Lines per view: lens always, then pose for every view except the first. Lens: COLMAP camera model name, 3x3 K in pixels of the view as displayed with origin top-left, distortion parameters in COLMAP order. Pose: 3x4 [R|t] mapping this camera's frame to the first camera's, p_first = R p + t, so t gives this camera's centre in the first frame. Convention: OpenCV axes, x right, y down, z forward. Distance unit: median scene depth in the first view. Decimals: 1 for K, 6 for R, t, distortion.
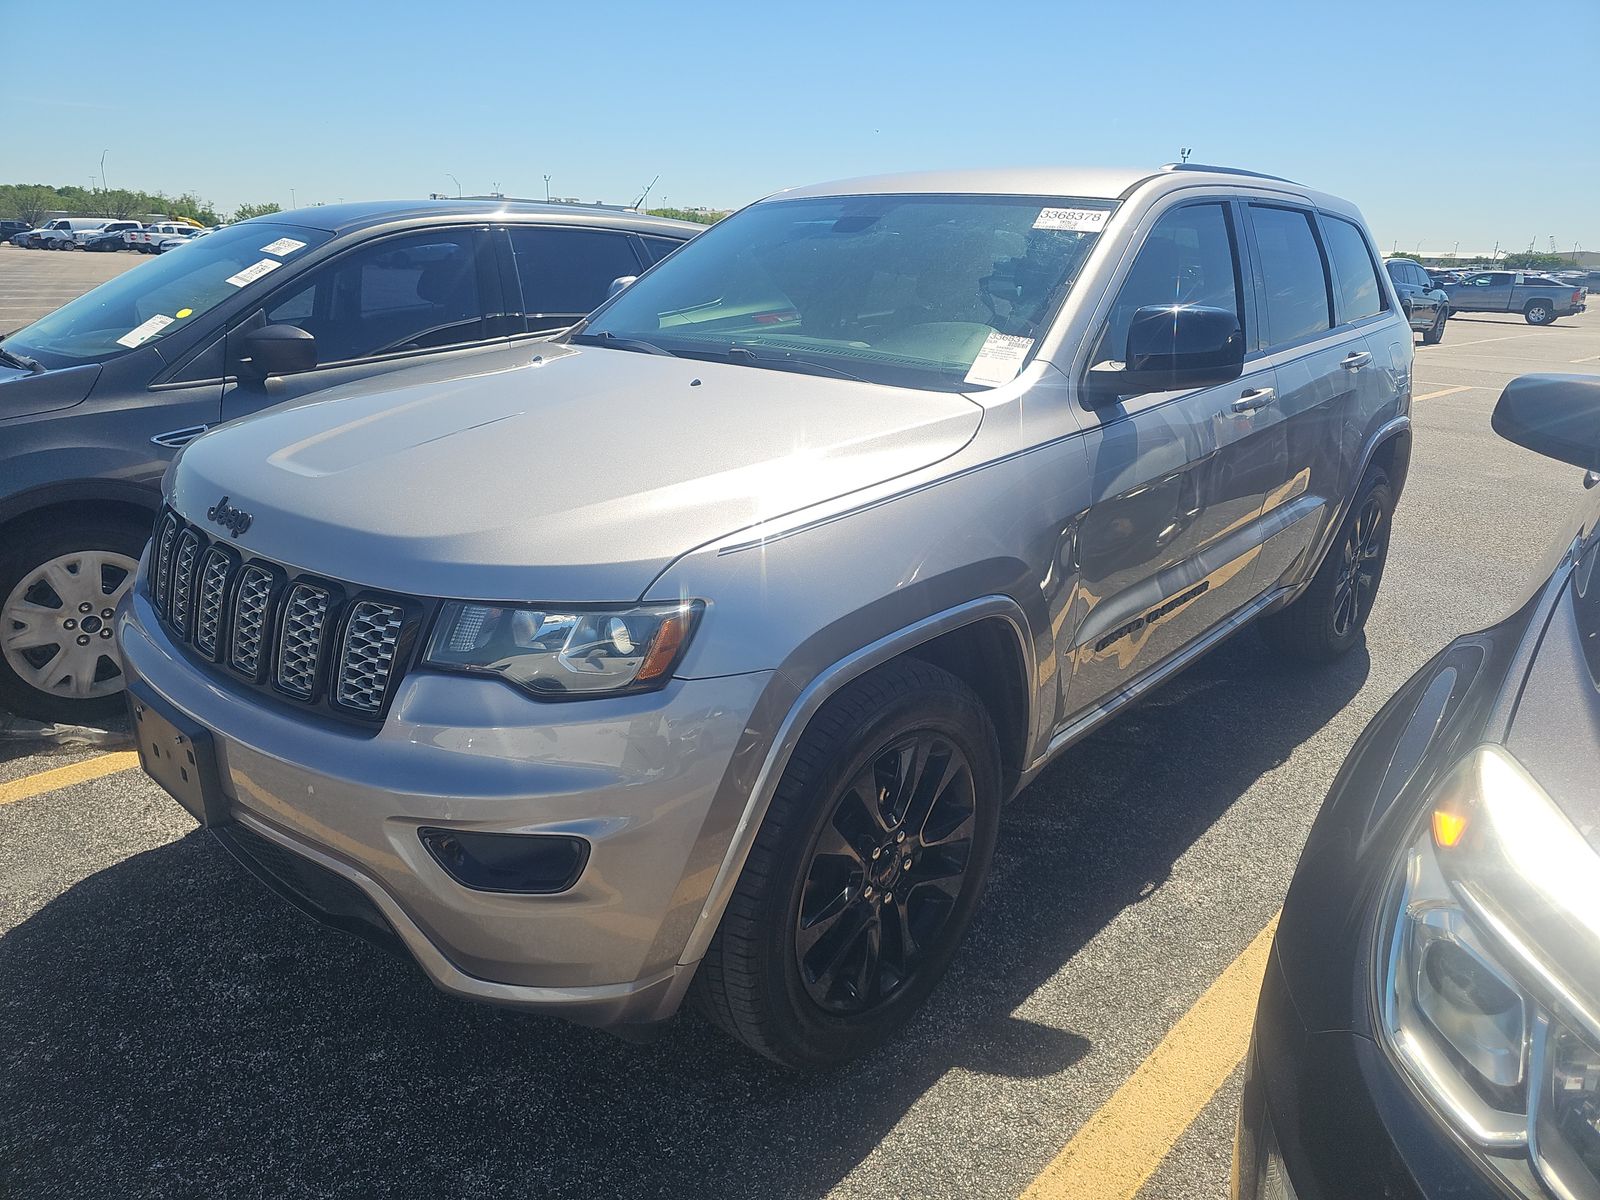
lens RADIAL K [[1067.6, 0, 767.9], [0, 1067.6, 578.3], [0, 0, 1]] dist [0.004127, -0.002175]
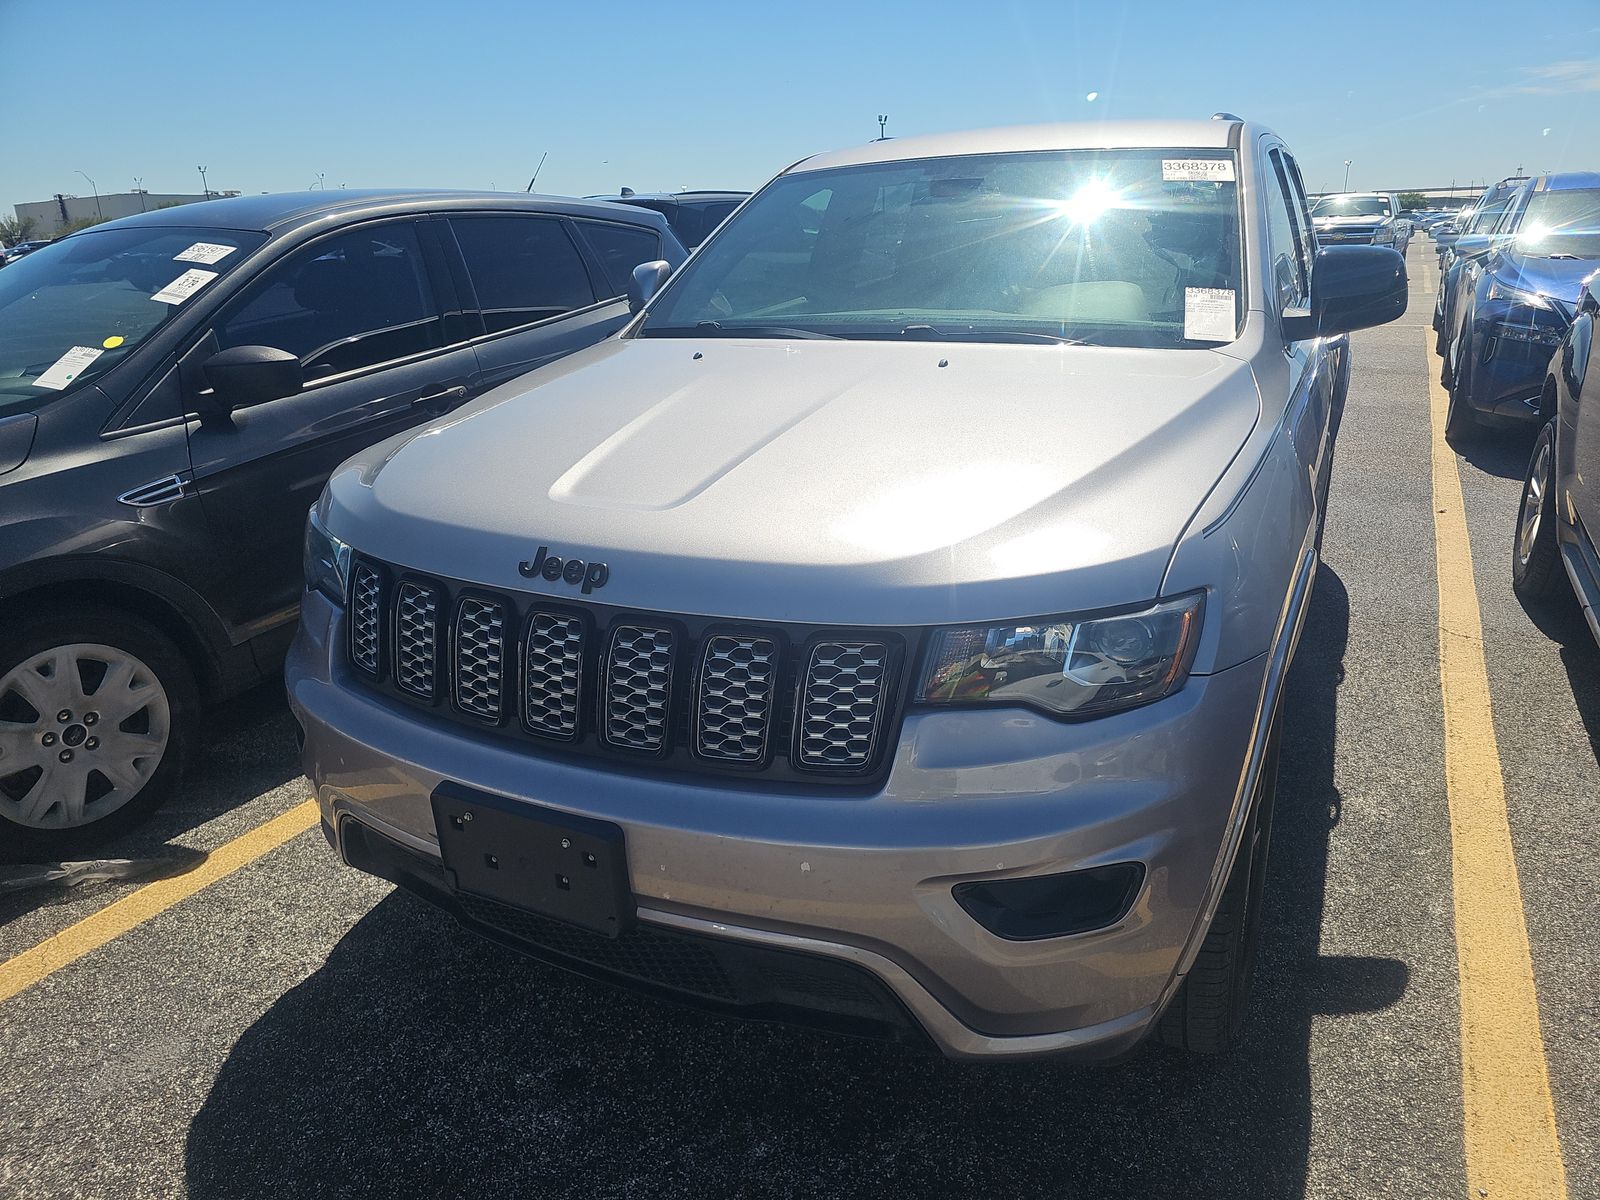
lens RADIAL K [[1082.9, 0, 775.1], [0, 1082.9, 600.6], [0, 0, 1]] dist [0.004167, -0.003829]
pose [[0.962500, -0.138548, 0.233234, -0.310534], [0.130485, 0.990202, 0.049729, -0.030586], [-0.237838, -0.017430, 0.971148, 0.080197]]
